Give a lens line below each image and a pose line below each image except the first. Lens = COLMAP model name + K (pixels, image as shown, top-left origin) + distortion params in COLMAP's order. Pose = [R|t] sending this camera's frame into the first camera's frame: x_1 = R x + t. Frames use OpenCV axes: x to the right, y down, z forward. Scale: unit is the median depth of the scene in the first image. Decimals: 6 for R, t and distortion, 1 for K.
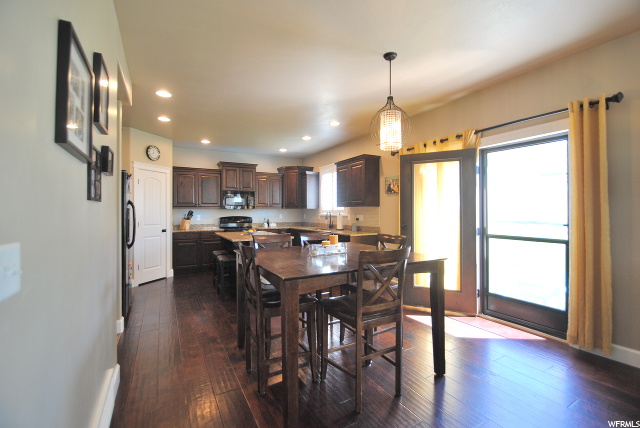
lens RADIAL K [[281.6, 0, 323.8], [0, 281.6, 211.8], [0, 0, 1]] dist [-0.017942, -0.006793]
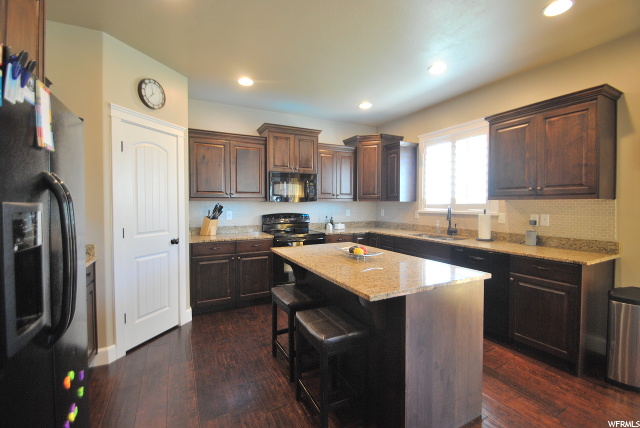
lens RADIAL K [[281.6, 0, 321.3], [0, 281.6, 212.7], [0, 0, 1]] dist [-0.017942, -0.006793]
pose [[0.998957, 0.005298, -0.045361, -0.221163], [-0.003789, 0.999439, 0.033291, -0.007239], [0.045512, -0.033084, 0.998416, 0.398511]]
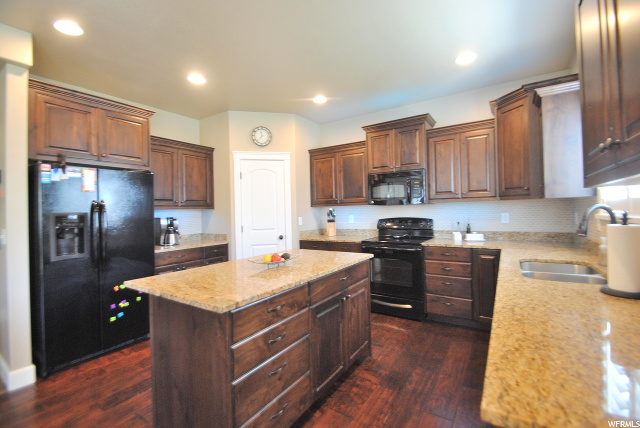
lens RADIAL K [[281.6, 0, 320.2], [0, 281.6, 211.6], [0, 0, 1]] dist [-0.017942, -0.006793]
pose [[0.442267, -0.000362, -0.896883, 0.127694], [0.024252, 0.999639, 0.011556, -0.007142], [0.896555, -0.026862, 0.442117, 0.651193]]
